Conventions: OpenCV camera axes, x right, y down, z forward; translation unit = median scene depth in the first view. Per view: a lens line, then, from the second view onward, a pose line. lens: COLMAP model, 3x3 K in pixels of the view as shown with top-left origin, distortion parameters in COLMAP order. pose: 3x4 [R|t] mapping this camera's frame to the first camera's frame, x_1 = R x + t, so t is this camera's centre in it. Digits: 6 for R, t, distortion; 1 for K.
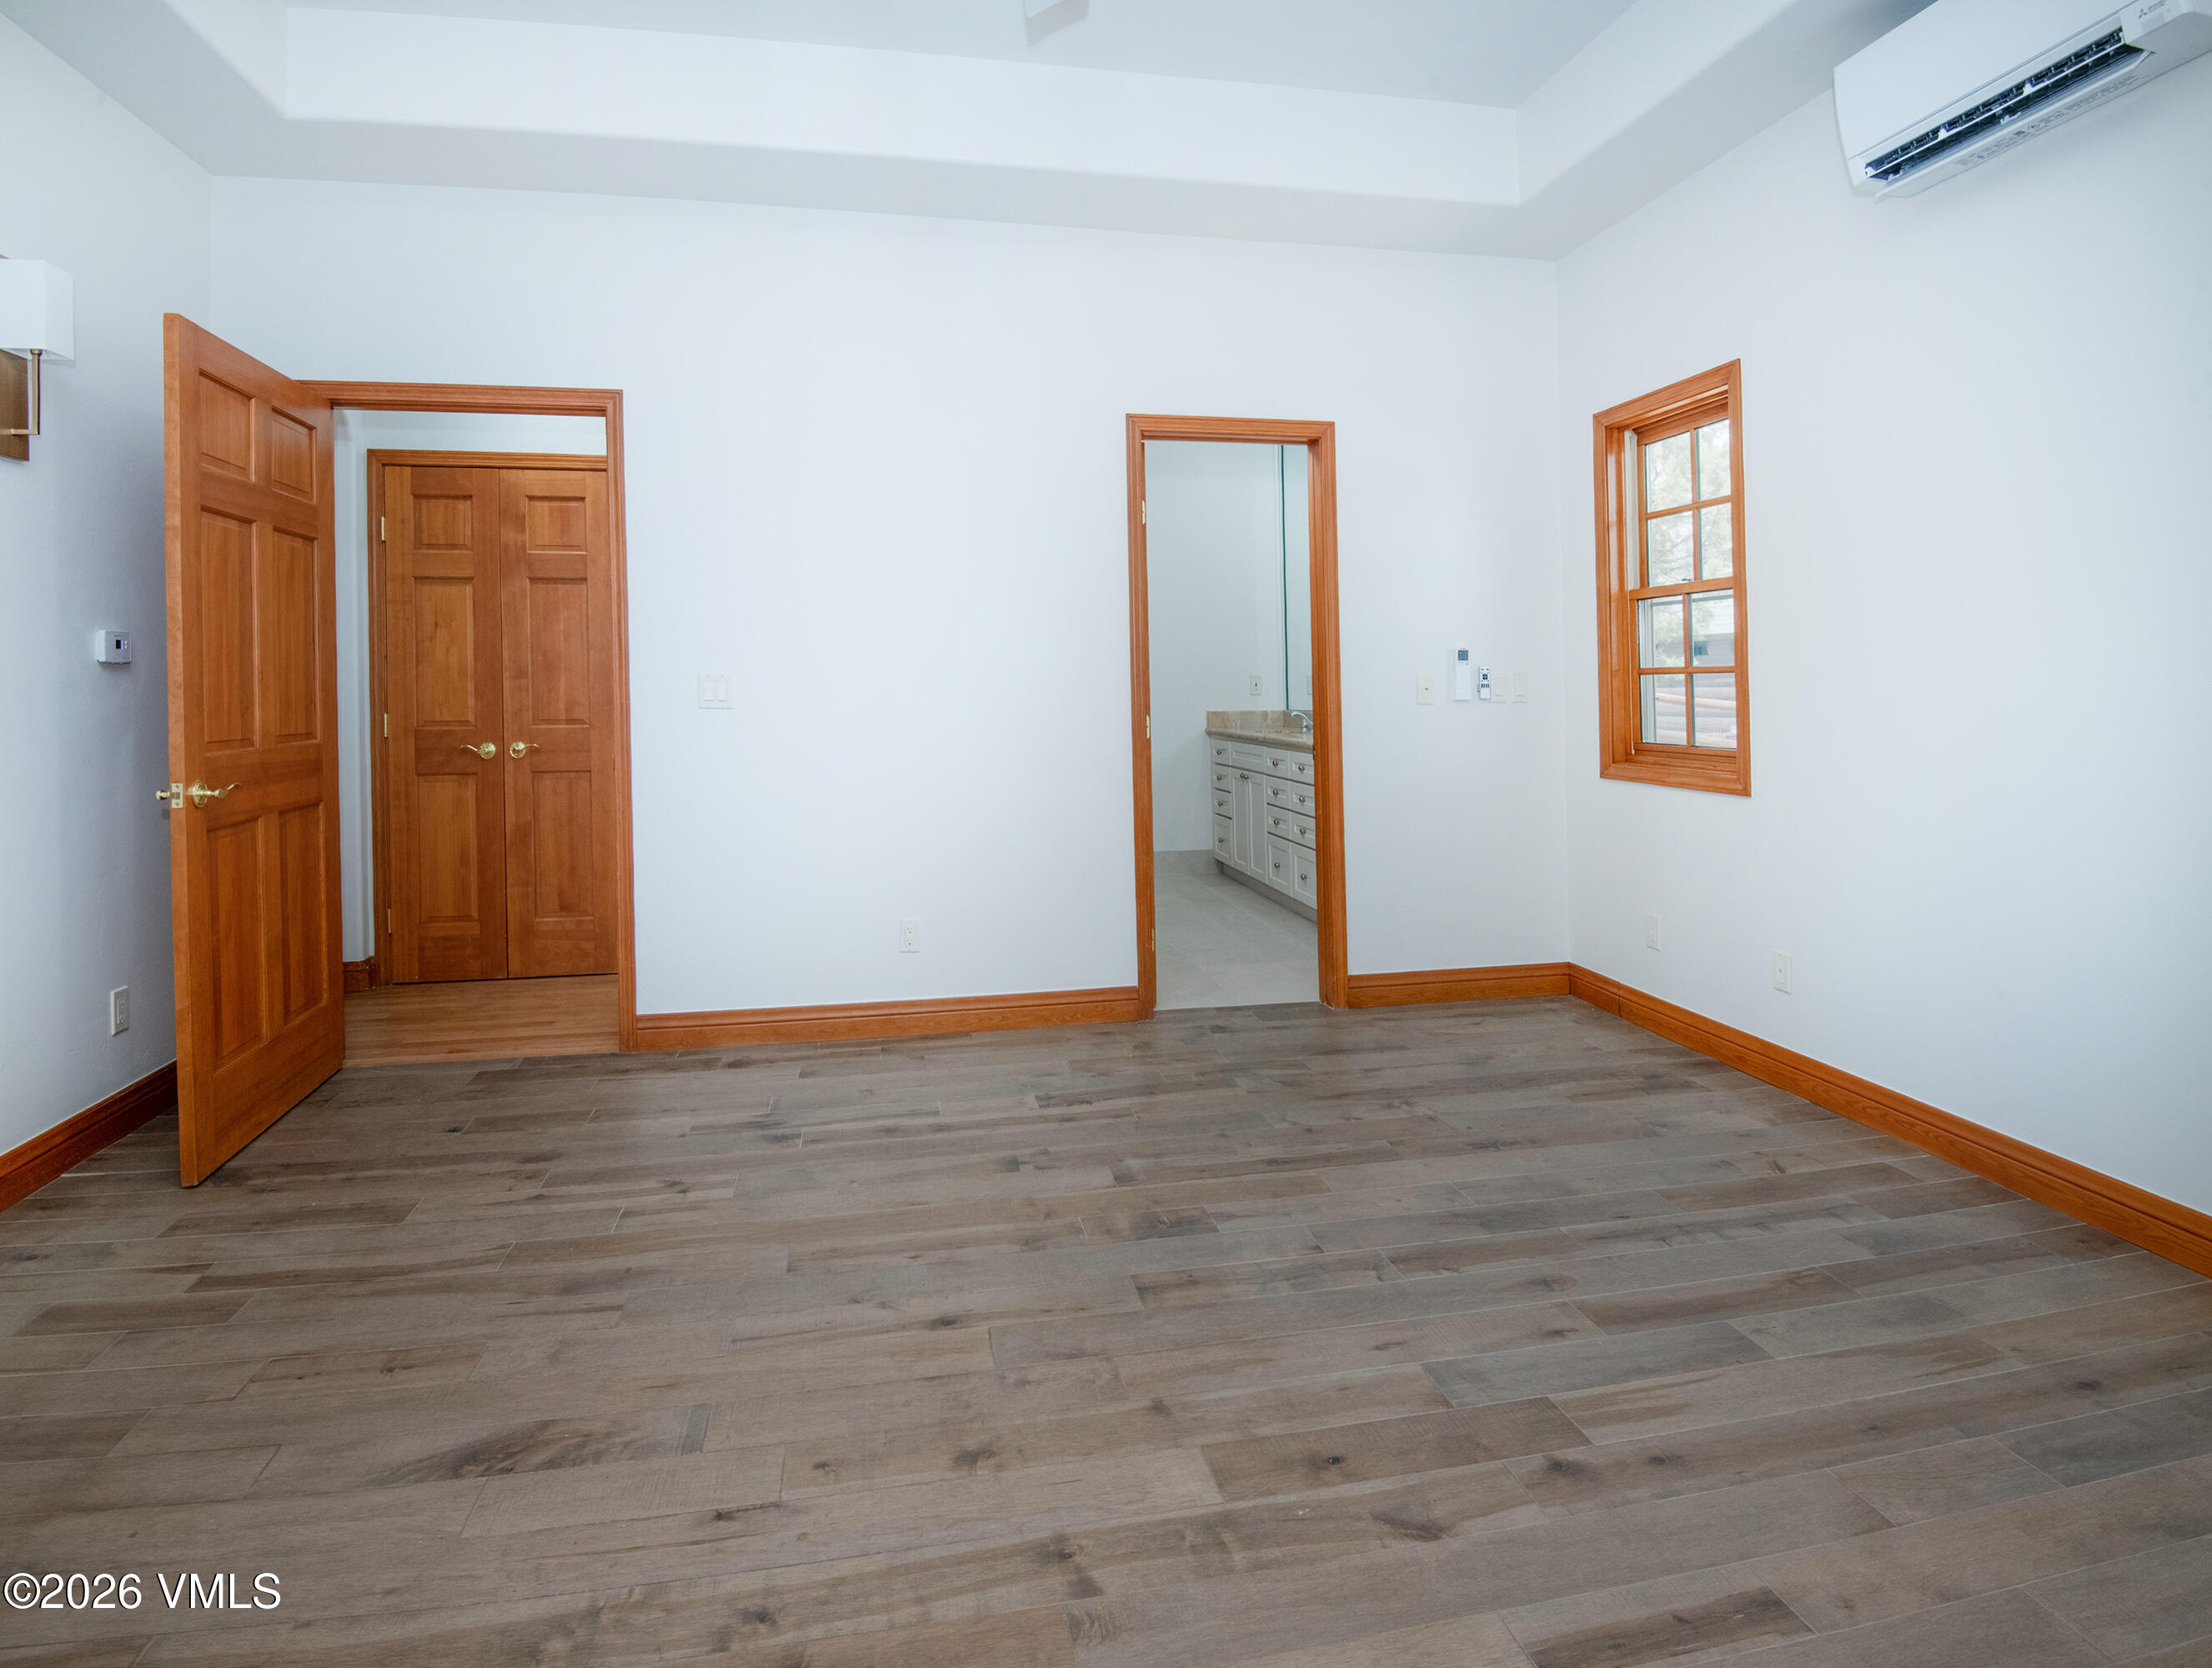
lens RADIAL K [[1134.7, 0, 1106.0], [0, 1134.7, 834.0], [0, 0, 1]] dist [-0.003019, -0.000406]
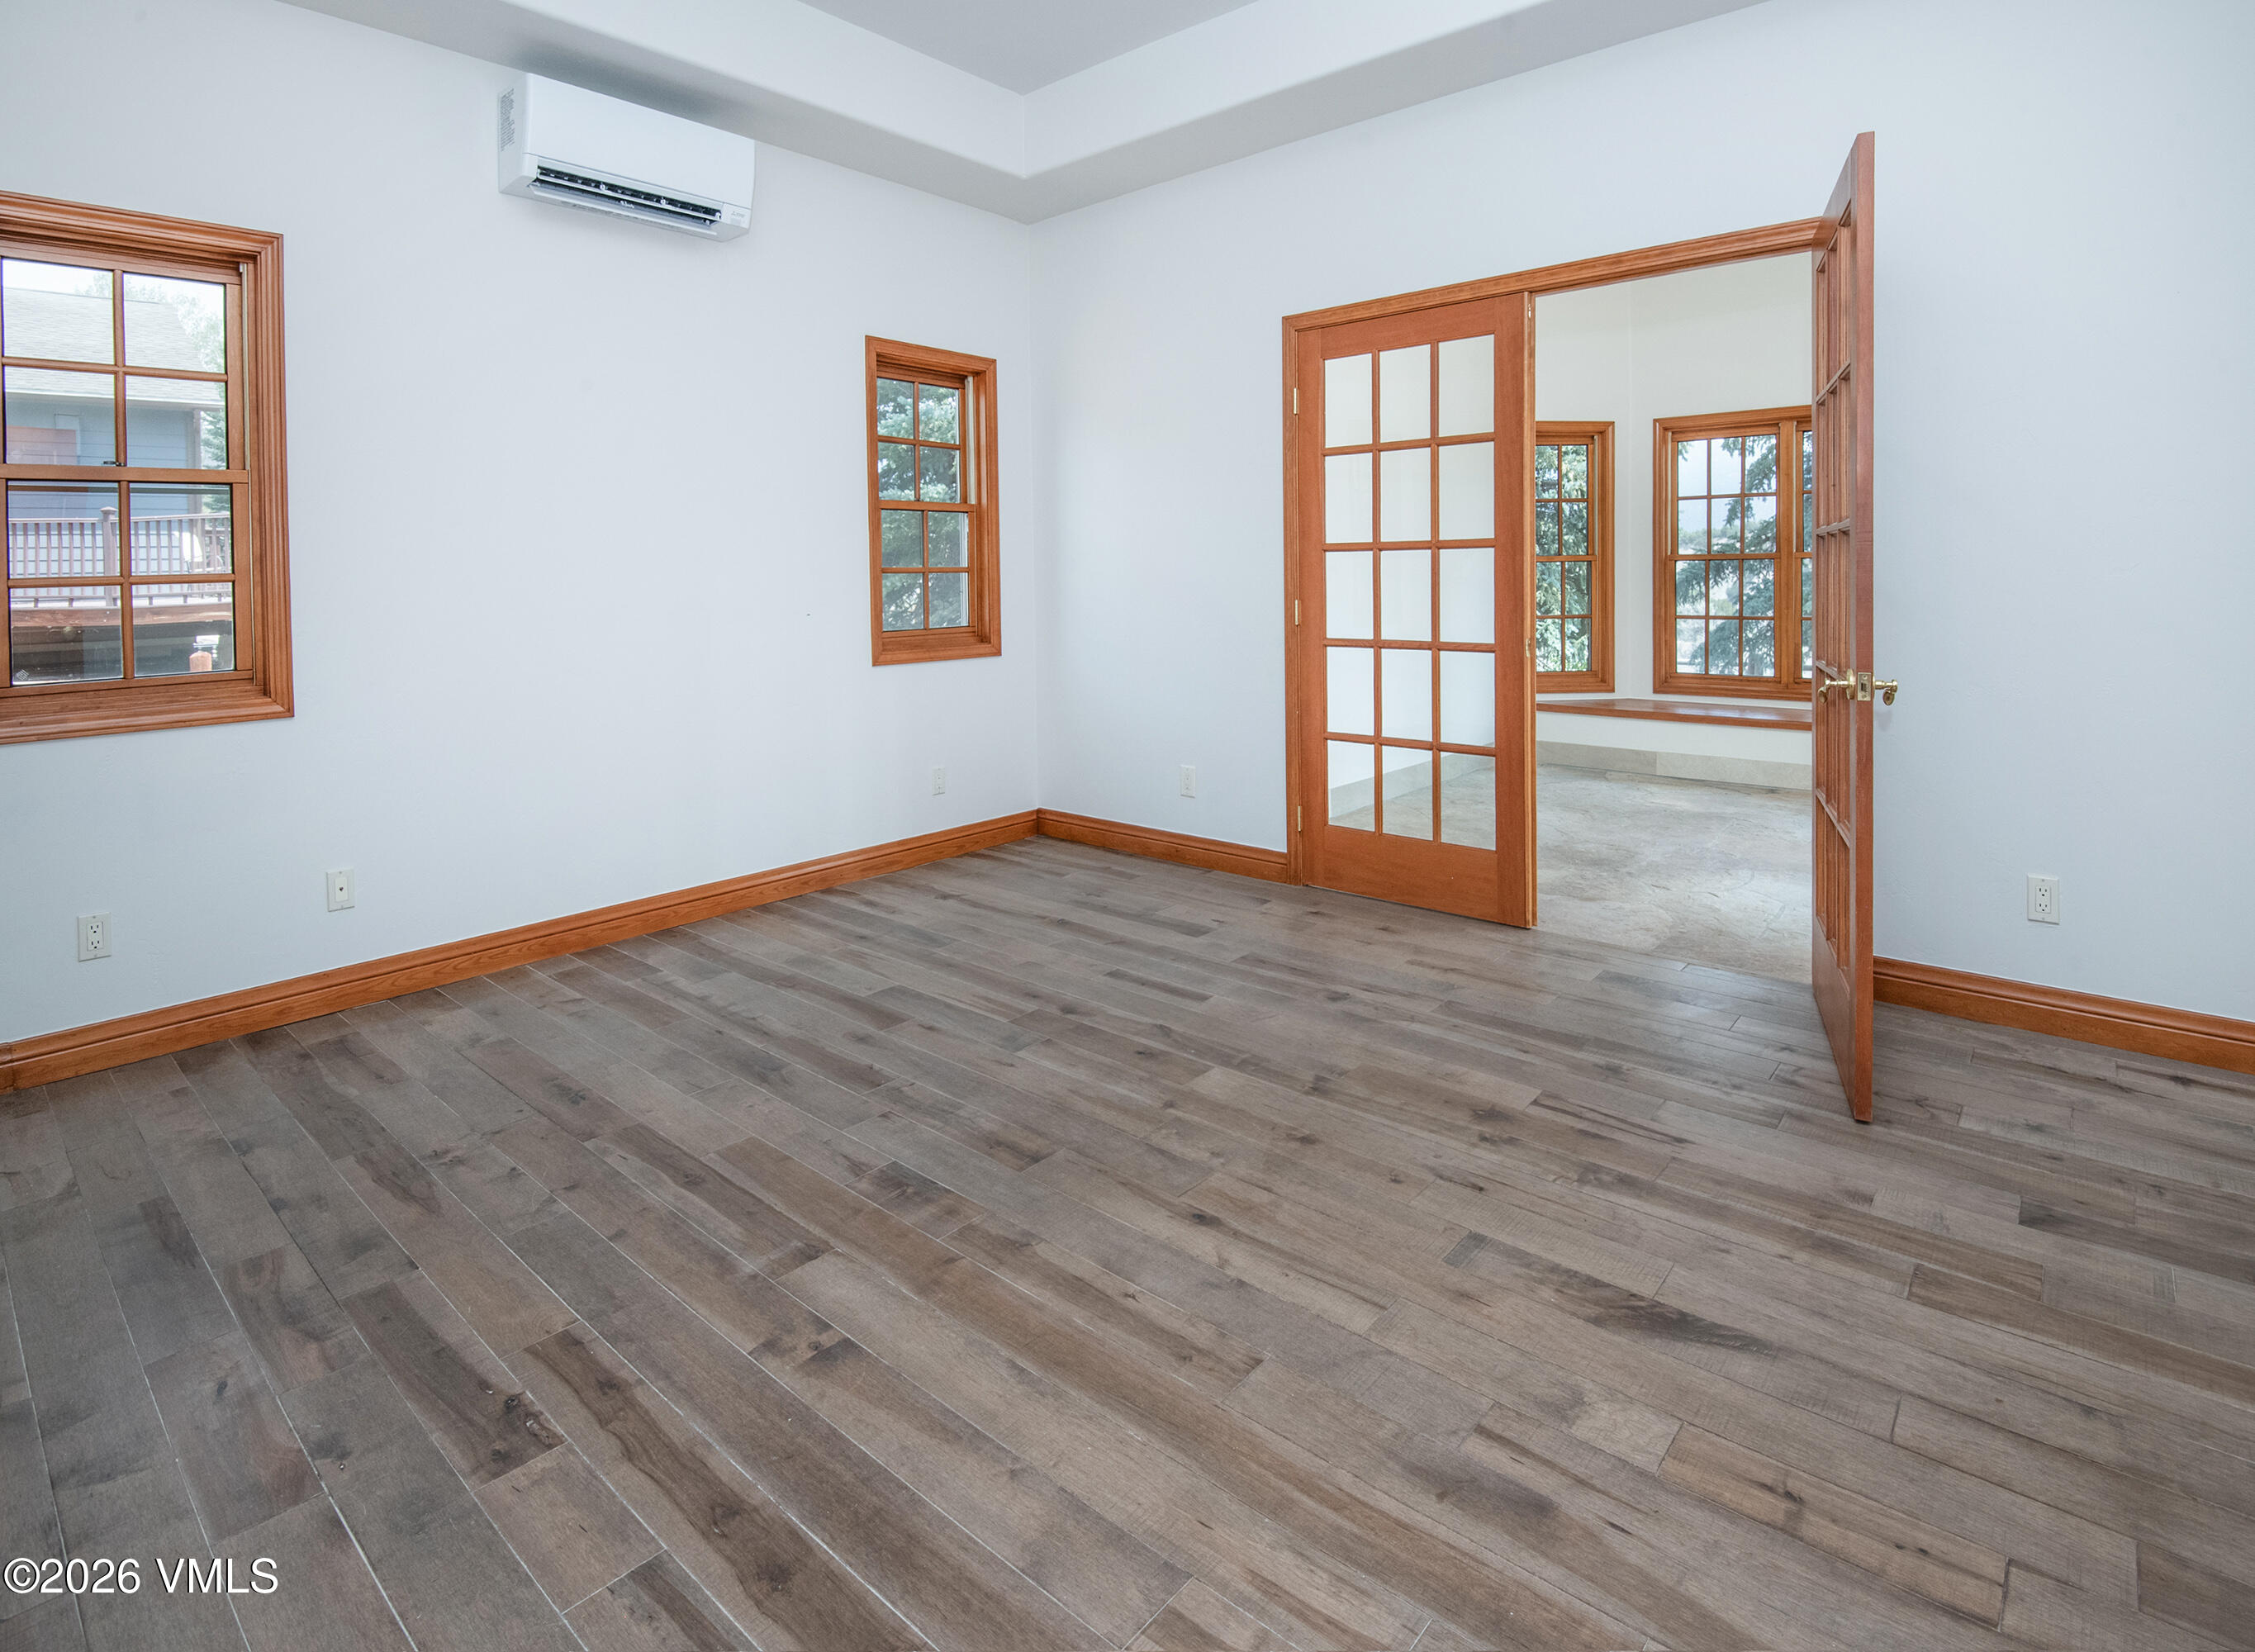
lens RADIAL K [[1118.9, 0, 1127.5], [0, 1118.9, 826.0], [0, 0, 1]] dist [0.001467, -0.012503]
pose [[-0.616371, -0.153999, 0.772251, -0.762083], [0.120157, 0.950813, 0.285511, -0.167235], [-0.778235, 0.268772, -0.567549, 1.441711]]
